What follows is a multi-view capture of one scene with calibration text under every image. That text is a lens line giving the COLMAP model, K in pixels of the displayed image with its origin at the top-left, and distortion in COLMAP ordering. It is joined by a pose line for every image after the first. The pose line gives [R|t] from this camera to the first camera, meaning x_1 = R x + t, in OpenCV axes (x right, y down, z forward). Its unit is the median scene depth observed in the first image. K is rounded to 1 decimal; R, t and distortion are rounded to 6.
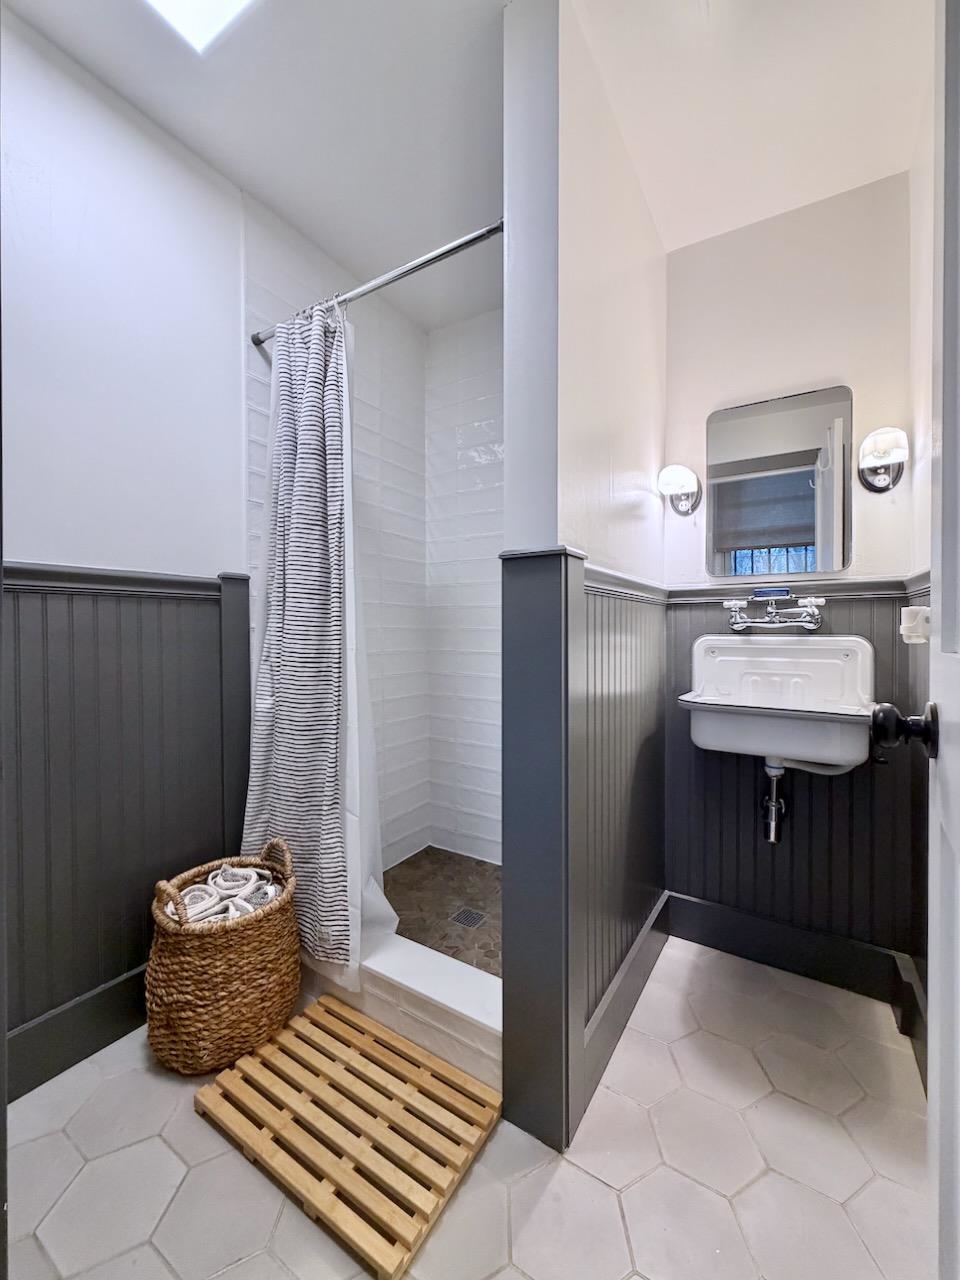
lens RADIAL K [[523.8, 0, 479.7], [0, 523.8, 635.4], [0, 0, 1]] dist [0.003417, 0.000930]
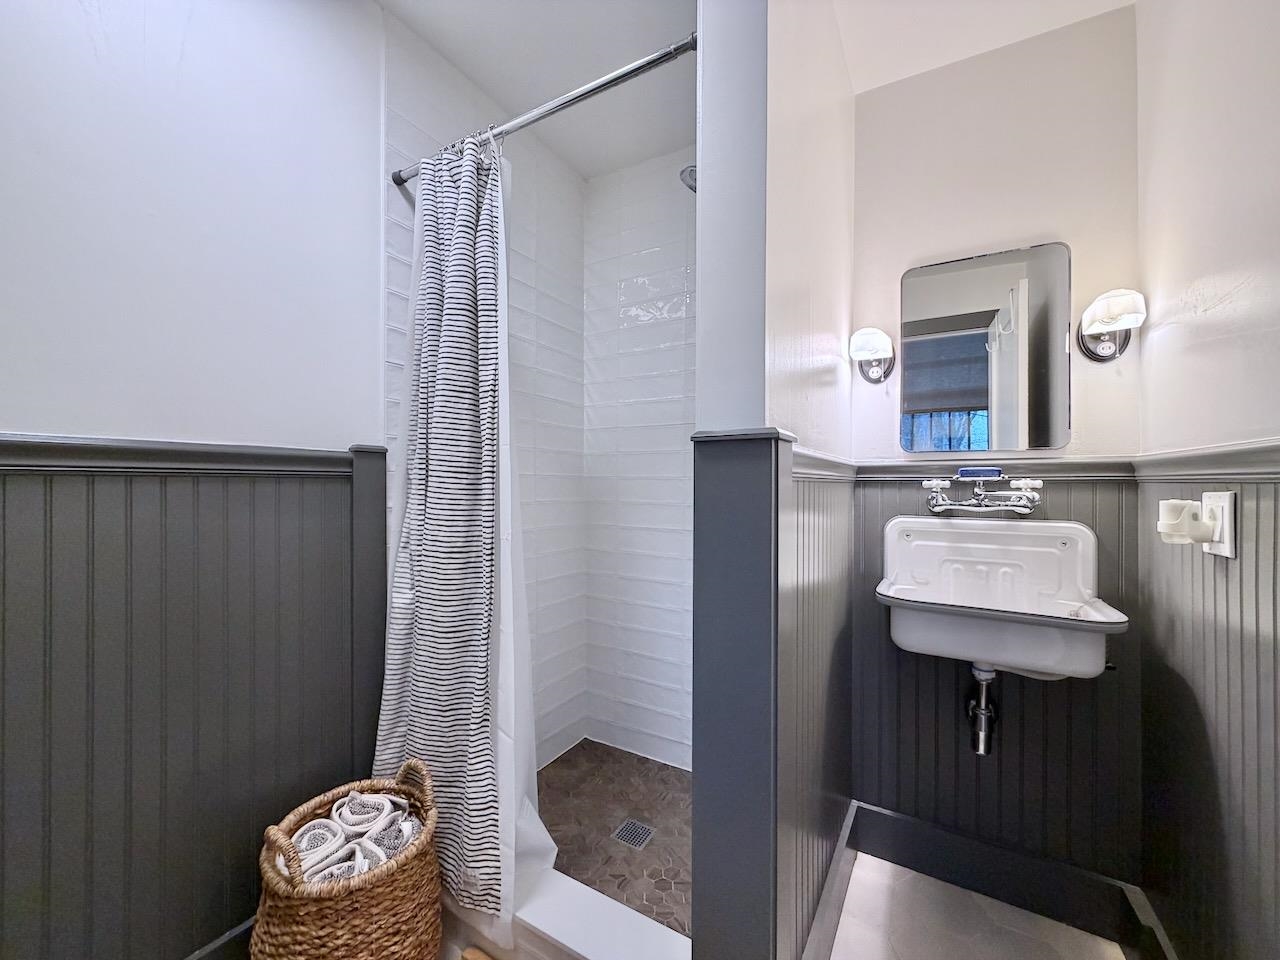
lens RADIAL K [[523.8, 0, 638.1], [0, 523.8, 485.1], [0, 0, 1]] dist [0.003417, 0.000930]
pose [[0.999668, 0.006253, 0.024981, -0.047224], [-0.005998, 0.999929, -0.010258, -0.049029], [-0.025043, 0.010105, 0.999635, 0.129376]]
